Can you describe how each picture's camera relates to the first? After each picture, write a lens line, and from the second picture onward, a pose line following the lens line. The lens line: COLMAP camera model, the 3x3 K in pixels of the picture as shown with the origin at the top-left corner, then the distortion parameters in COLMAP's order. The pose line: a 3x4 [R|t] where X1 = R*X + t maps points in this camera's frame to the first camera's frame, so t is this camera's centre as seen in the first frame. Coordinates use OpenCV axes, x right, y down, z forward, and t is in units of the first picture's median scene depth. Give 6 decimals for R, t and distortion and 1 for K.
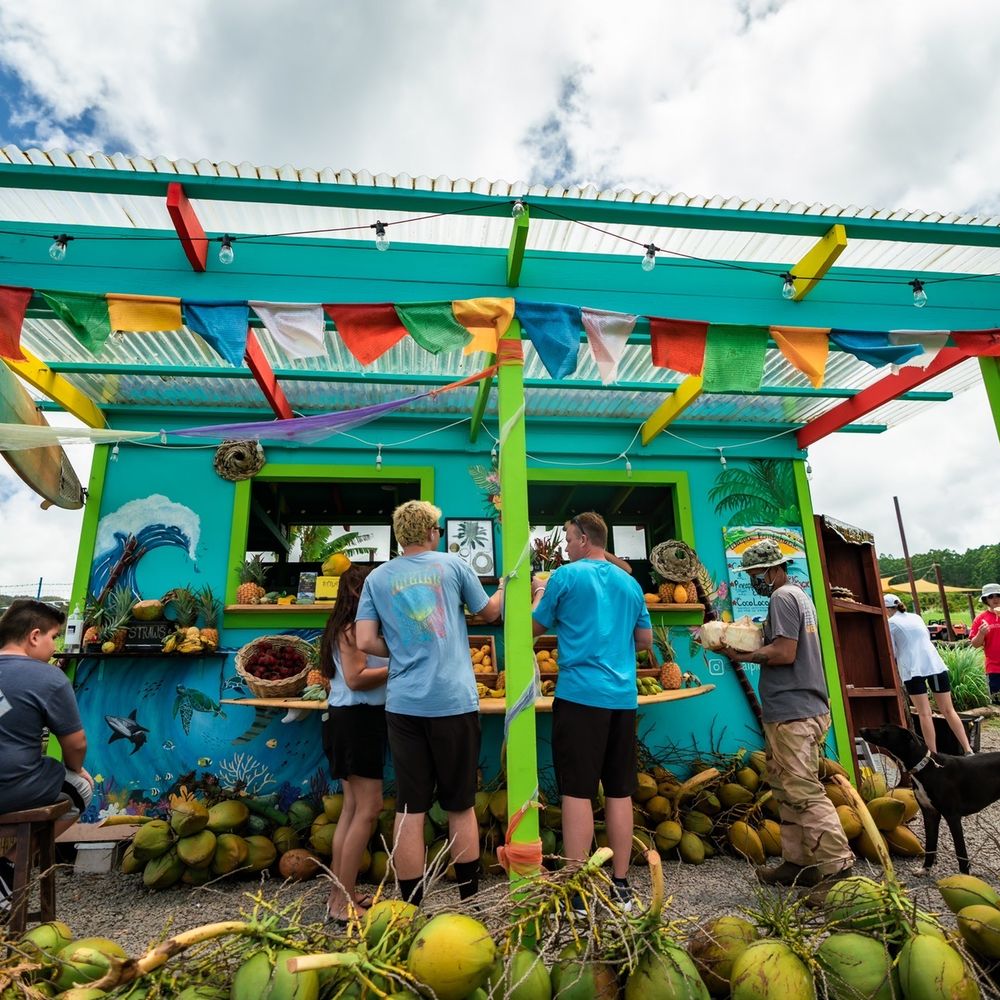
lens RADIAL K [[685.9, 0, 500.0], [0, 685.9, 500.0], [0, 0, 1]] dist [-0.028129, -0.000724]
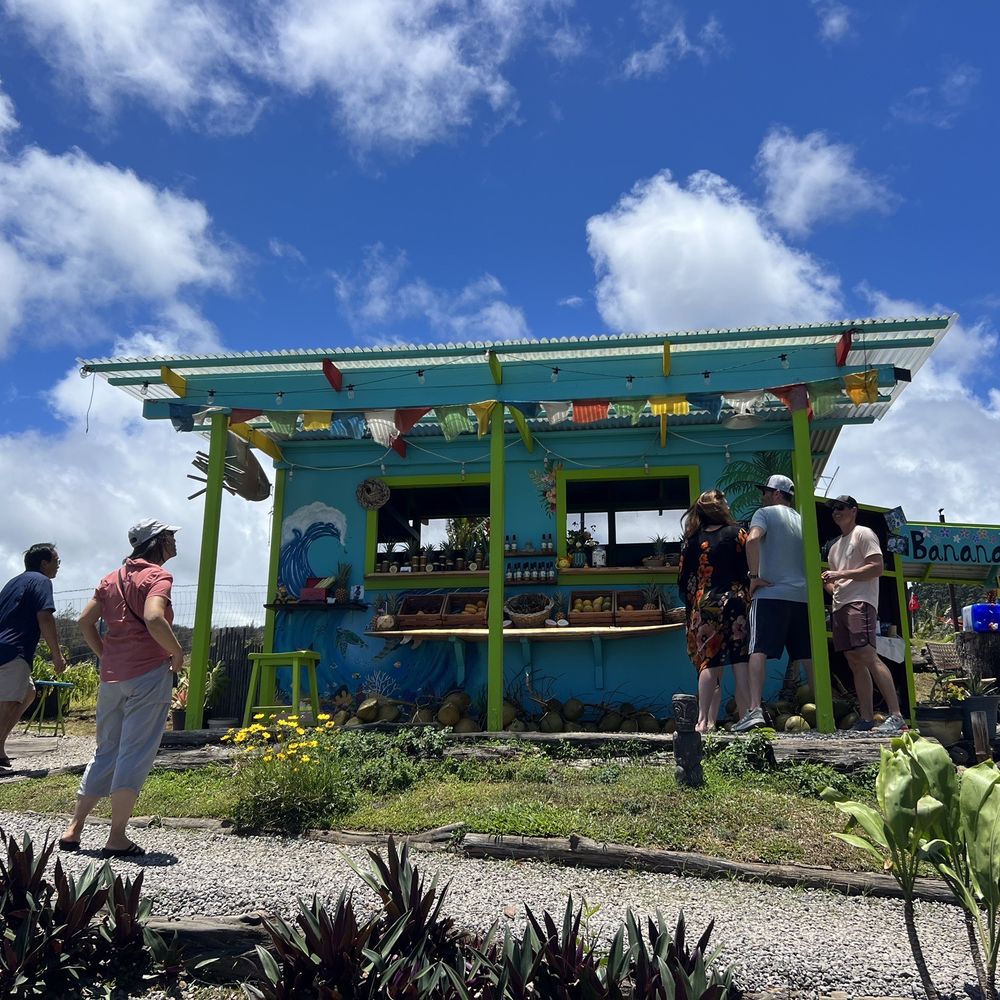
lens RADIAL K [[1036.6, 0, 500.0], [0, 1036.6, 500.0], [0, 0, 1]] dist [0.090169, -0.115835]
pose [[0.964150, -0.042351, -0.261955, 0.466961], [0.048439, 0.998684, 0.016823, -0.030869], [0.260898, -0.028909, 0.964933, -1.070620]]
